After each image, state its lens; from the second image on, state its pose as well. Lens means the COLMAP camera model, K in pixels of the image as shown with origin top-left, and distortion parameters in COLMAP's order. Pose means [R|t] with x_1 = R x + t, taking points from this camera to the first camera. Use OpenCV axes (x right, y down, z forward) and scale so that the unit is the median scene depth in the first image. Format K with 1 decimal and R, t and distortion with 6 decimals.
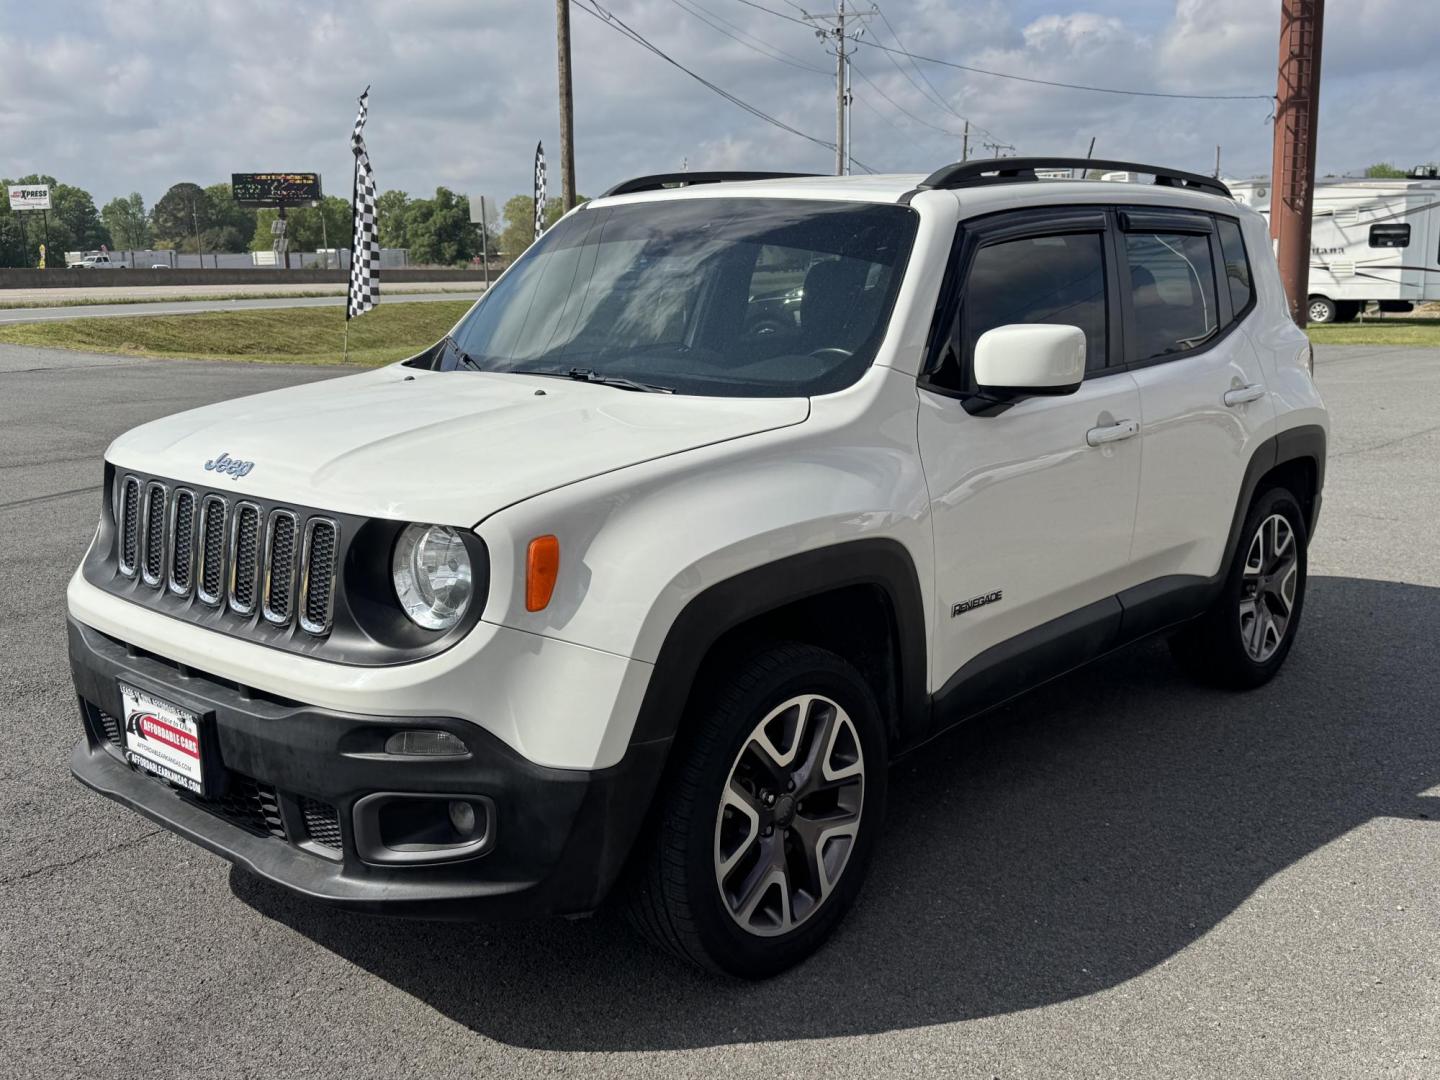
lens RADIAL K [[1466.1, 0, 722.0], [0, 1466.1, 534.9], [0, 0, 1]] dist [0.024112, 0.000000]
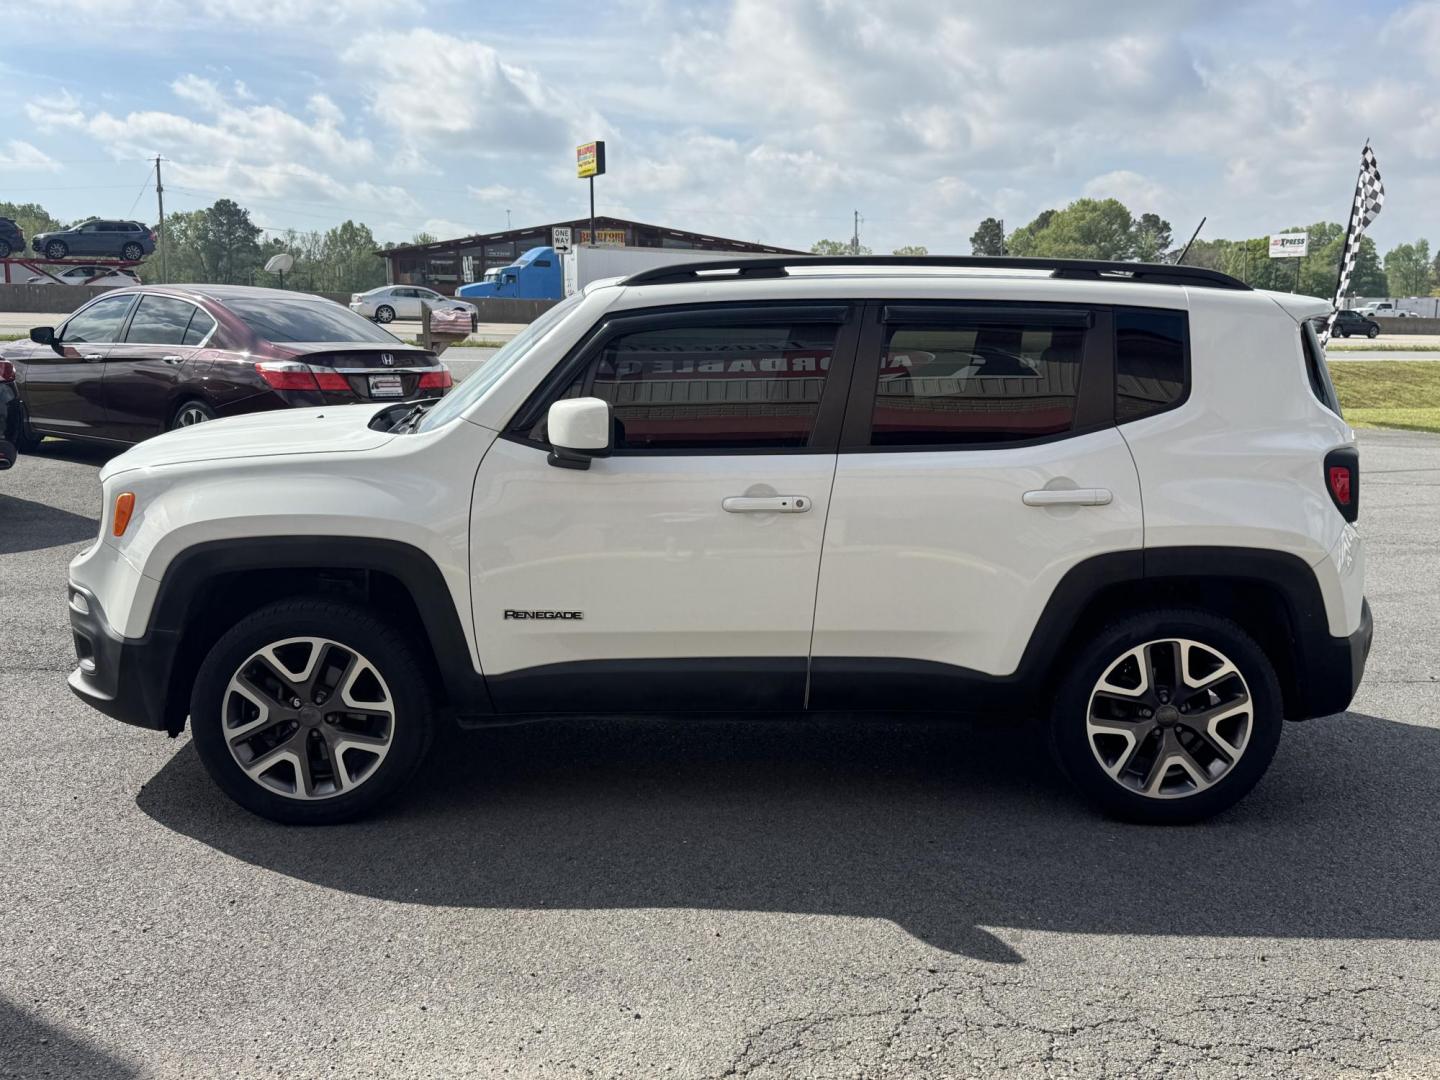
lens RADIAL K [[1466.1, 0, 711.3], [0, 1466.1, 530.0], [0, 0, 1]] dist [0.024112, 0.000000]
pose [[0.688130, 0.134853, -0.712946, 1.280051], [-0.158431, 0.986794, 0.033735, -0.100187], [0.708080, 0.089739, 0.700407, 0.244575]]
